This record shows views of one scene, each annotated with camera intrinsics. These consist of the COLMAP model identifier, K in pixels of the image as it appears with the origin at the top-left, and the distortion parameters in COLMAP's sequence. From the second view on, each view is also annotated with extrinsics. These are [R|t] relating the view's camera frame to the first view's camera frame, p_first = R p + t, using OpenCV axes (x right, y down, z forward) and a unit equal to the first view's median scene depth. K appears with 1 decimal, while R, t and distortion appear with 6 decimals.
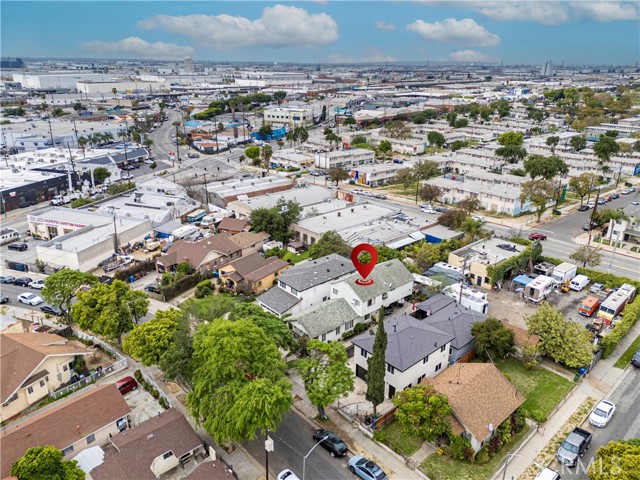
lens RADIAL K [[463.2, 0, 321.3], [0, 463.2, 239.4], [0, 0, 1]] dist [0.098869, -0.119624]
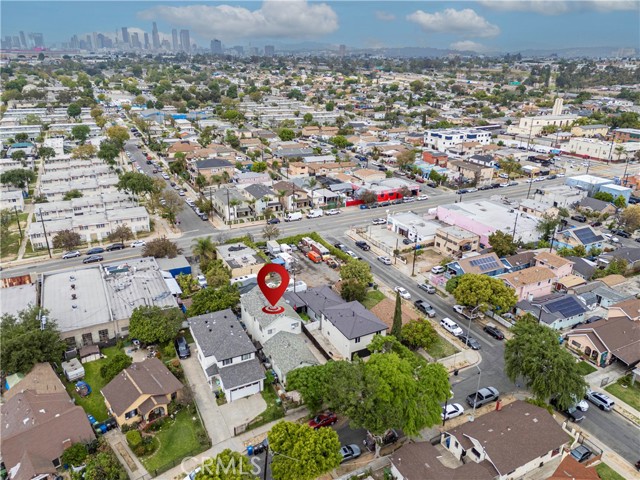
lens RADIAL K [[463.2, 0, 321.3], [0, 463.2, 239.4], [0, 0, 1]] dist [0.098869, -0.119624]
pose [[0.253197, -0.360267, 0.897830, -0.566623], [0.329601, 0.904671, 0.270062, -0.228939], [-0.909535, 0.227546, 0.347804, 0.297827]]
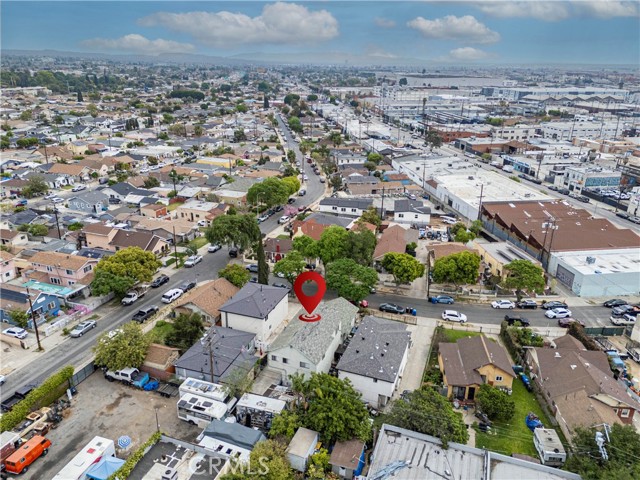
lens RADIAL K [[463.2, 0, 321.3], [0, 463.2, 239.4], [0, 0, 1]] dist [0.098869, -0.119624]
pose [[-0.883697, 0.144537, -0.445184, 0.316586], [-0.186663, 0.763390, 0.618379, -0.425497], [0.429228, 0.629559, -0.647626, 1.007893]]
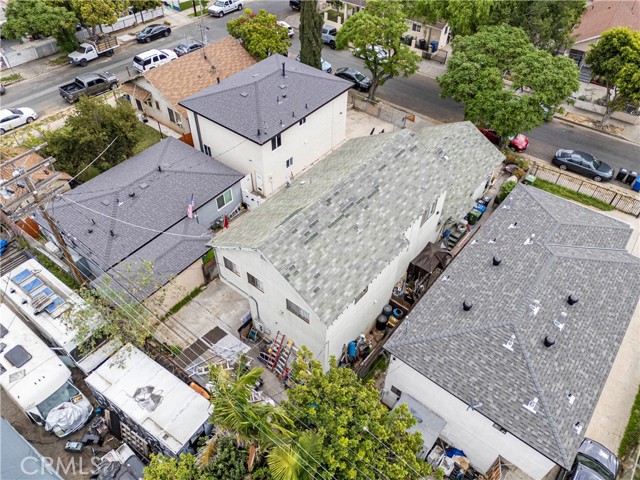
lens RADIAL K [[465.7, 0, 321.7], [0, 465.7, 239.8], [0, 0, 1]] dist [0.079232, -0.075985]
pose [[-0.985205, 0.097244, -0.141118, 0.116579], [-0.089198, 0.412144, 0.906742, -0.140646], [0.146336, 0.905914, -0.397372, 0.777520]]
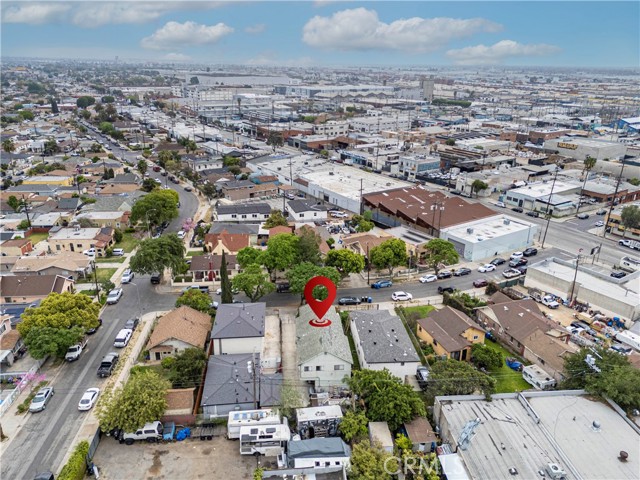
lens RADIAL K [[463.2, 0, 321.3], [0, 463.2, 239.4], [0, 0, 1]] dist [0.098869, -0.119624]
pose [[-0.601282, 0.263145, -0.754463, 0.525811], [-0.302301, 0.799115, 0.519643, -0.386385], [0.739645, 0.540527, -0.400945, 0.860095]]
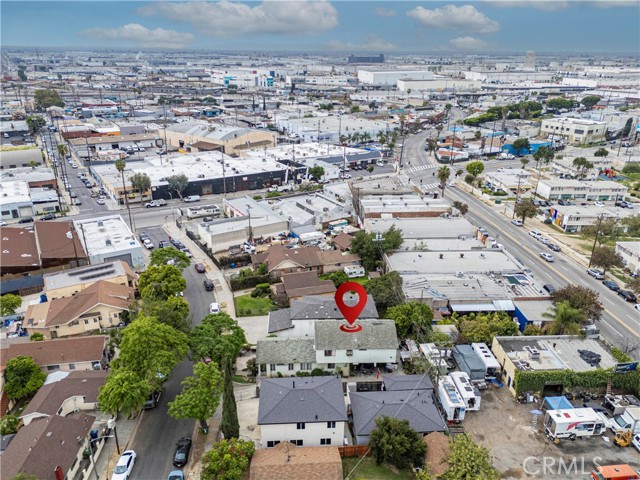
lens RADIAL K [[463.2, 0, 321.3], [0, 463.2, 239.4], [0, 0, 1]] dist [0.098869, -0.119624]
pose [[0.779563, 0.230840, -0.582233, 0.390300], [-0.222566, 0.971029, 0.086989, -0.116036], [0.585446, 0.061772, 0.808355, 0.107911]]
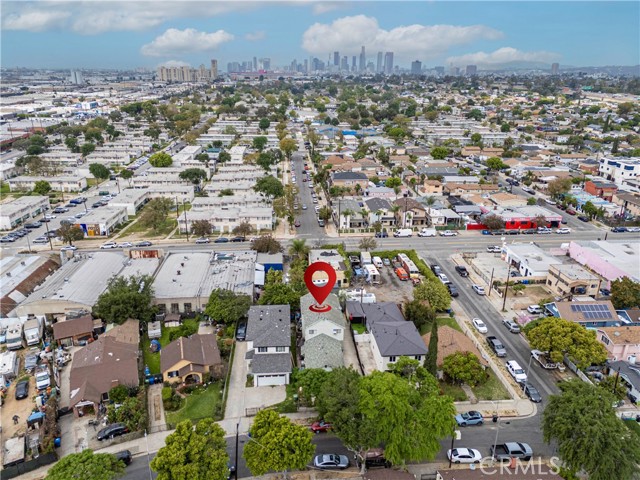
lens RADIAL K [[463.2, 0, 321.3], [0, 463.2, 239.4], [0, 0, 1]] dist [0.098869, -0.119624]
pose [[0.606484, -0.269245, 0.748121, -0.503215], [0.274196, 0.954023, 0.121065, -0.159719], [-0.746320, 0.131708, 0.652425, 0.127433]]
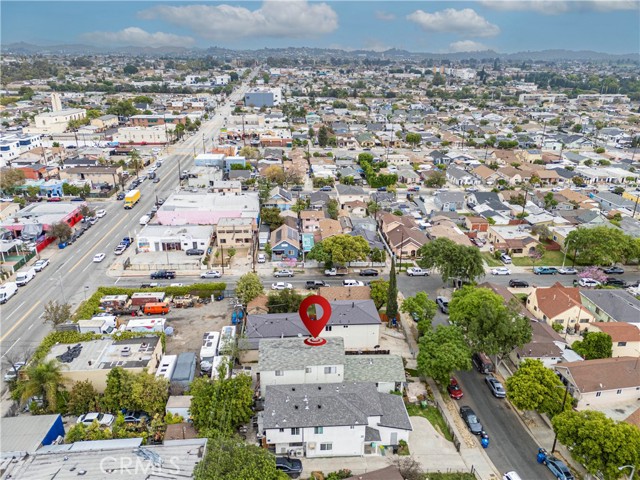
lens RADIAL K [[463.2, 0, 321.3], [0, 463.2, 239.4], [0, 0, 1]] dist [0.098869, -0.119624]
pose [[-0.785930, -0.238256, 0.570568, -0.272488], [0.202582, 0.772623, 0.601676, -0.432939], [-0.584187, 0.588462, -0.558961, 0.924172]]
